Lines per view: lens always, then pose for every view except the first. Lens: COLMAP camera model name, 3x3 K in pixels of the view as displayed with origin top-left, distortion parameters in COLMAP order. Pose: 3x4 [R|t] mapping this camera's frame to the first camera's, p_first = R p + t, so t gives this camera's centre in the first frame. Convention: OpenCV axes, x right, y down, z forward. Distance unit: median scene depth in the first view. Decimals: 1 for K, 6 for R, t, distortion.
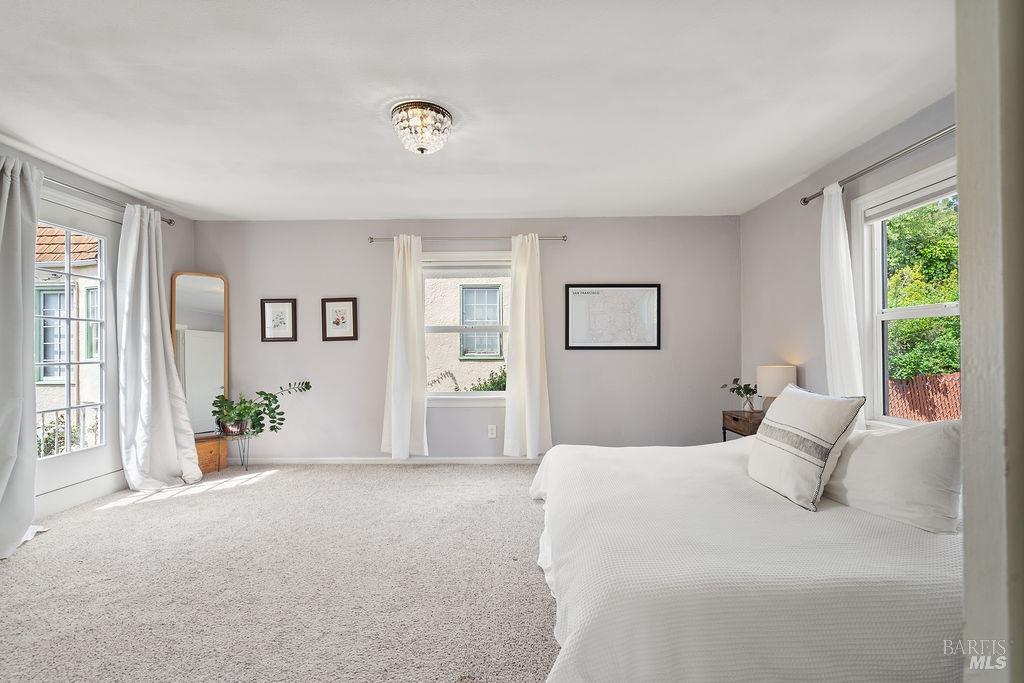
lens RADIAL K [[466.5, 0, 507.0], [0, 466.5, 337.0], [0, 0, 1]] dist [-0.001559, 0.000435]
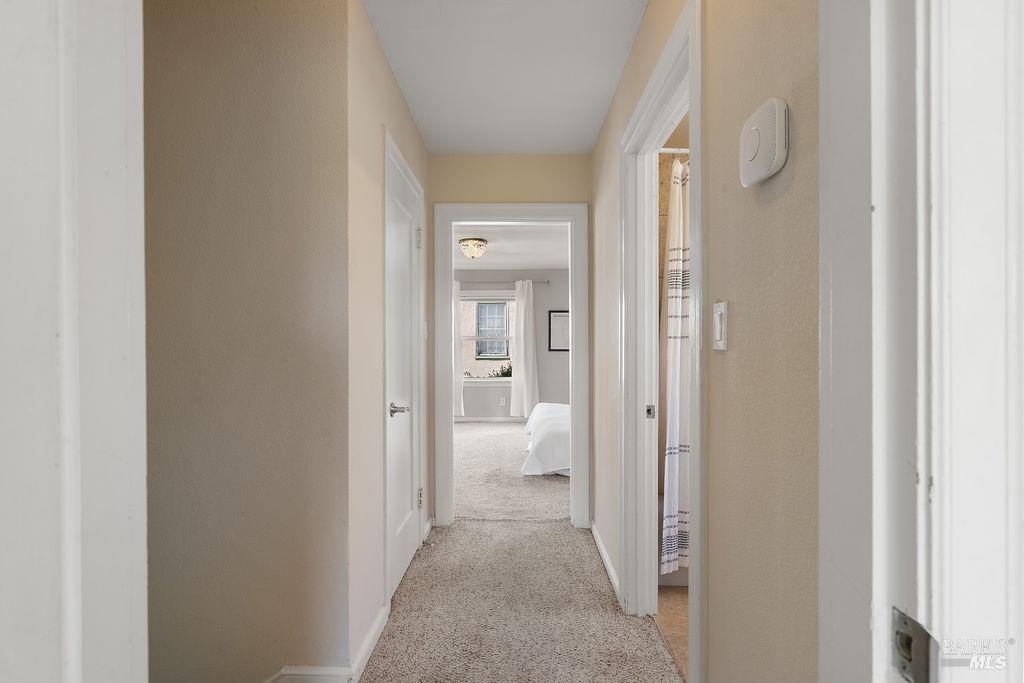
lens RADIAL K [[466.5, 0, 507.0], [0, 466.5, 337.0], [0, 0, 1]] dist [-0.001559, 0.000435]
pose [[0.999946, 0.001845, -0.010198, -0.002367], [-0.001878, 0.999993, -0.003230, -0.016733], [0.010192, 0.003249, 0.999943, -0.615776]]
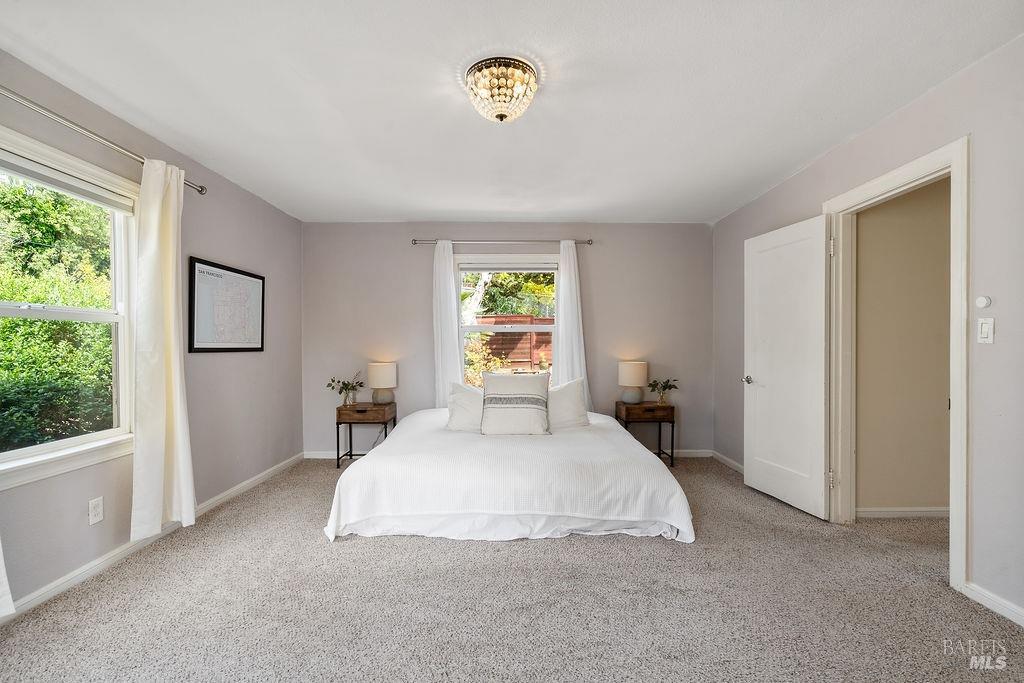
lens RADIAL K [[475.0, 0, 512.0], [0, 475.0, 341.5], [0, 0, 1]] dist [0.000317, 0.000118]
pose [[-0.012128, 0.010906, 0.999867, -0.572072], [-0.018638, 0.999764, -0.011131, 0.009504], [-0.999753, -0.018770, -0.011921, 0.539818]]
